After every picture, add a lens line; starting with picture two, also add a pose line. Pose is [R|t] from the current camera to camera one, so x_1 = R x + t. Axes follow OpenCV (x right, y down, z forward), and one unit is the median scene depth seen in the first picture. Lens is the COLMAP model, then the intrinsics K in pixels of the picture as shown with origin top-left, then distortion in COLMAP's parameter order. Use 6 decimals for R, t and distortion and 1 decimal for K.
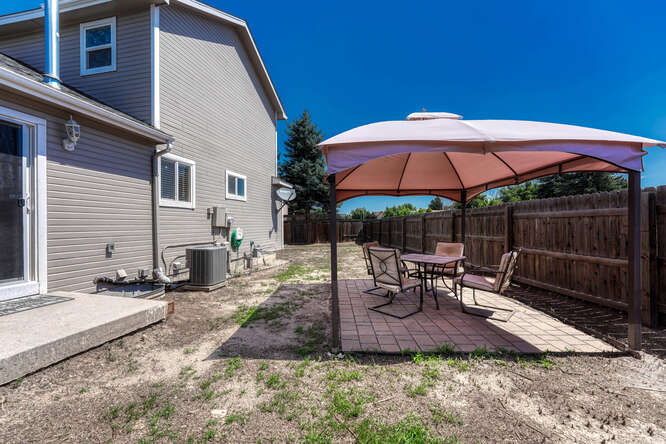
lens RADIAL K [[283.1, 0, 329.0], [0, 283.1, 220.4], [0, 0, 1]] dist [0.003460, 0.000258]
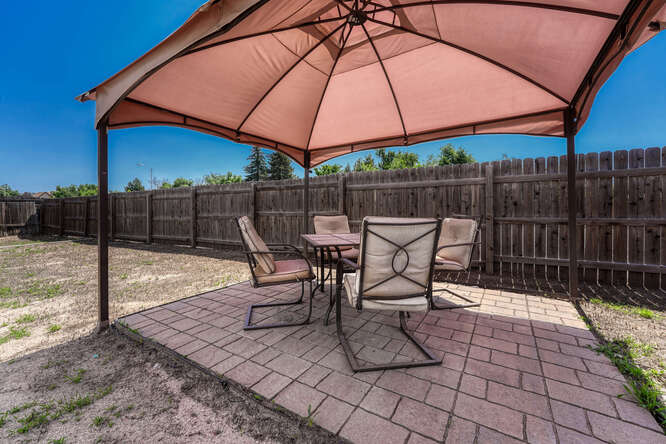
lens RADIAL K [[273.6, 0, 331.3], [0, 273.6, 210.4], [0, 0, 1]] dist [-0.001353, 0.000124]
pose [[0.528891, -0.000855, 0.848689, -0.181226], [-0.007132, 0.999960, 0.005453, 0.070433], [-0.848660, -0.008937, 0.528864, 0.721520]]
